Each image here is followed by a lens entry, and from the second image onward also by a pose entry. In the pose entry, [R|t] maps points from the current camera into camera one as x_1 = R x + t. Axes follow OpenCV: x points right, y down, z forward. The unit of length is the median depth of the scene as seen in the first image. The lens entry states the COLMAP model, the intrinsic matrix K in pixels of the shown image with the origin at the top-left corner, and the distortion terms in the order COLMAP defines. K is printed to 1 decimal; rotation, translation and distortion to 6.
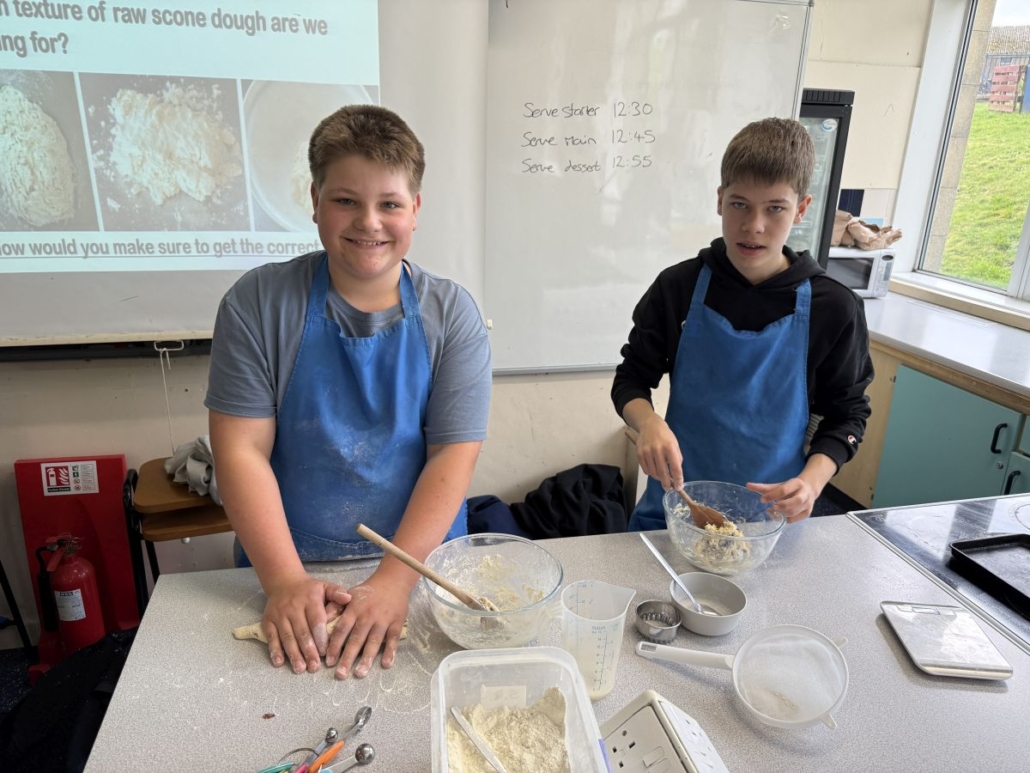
lens RADIAL K [[735.5, 0, 523.9], [0, 735.5, 383.5], [0, 0, 1]] dist [-0.010846, -0.008188]
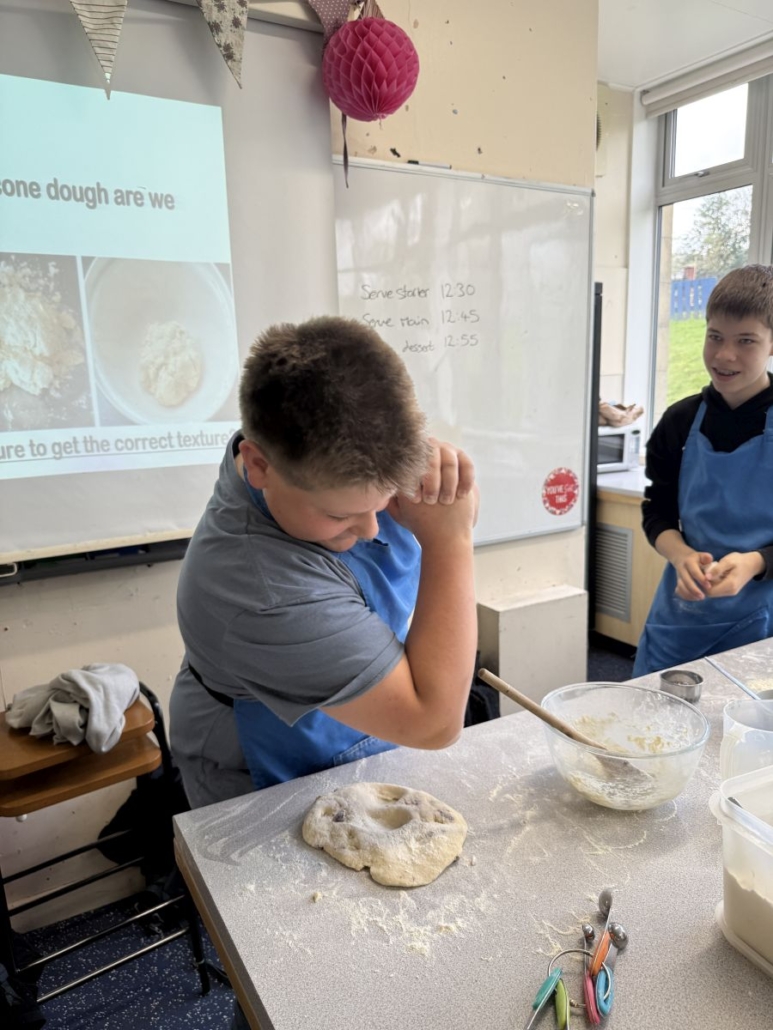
lens RADIAL K [[735.5, 0, 386.5], [0, 735.5, 515.0], [0, 0, 1]] dist [-0.010846, -0.008188]
pose [[0.961118, -0.107632, 0.254299, -0.284705], [0.140966, 0.983115, -0.116675, 0.045768], [-0.237447, 0.147986, 0.960062, 0.107472]]
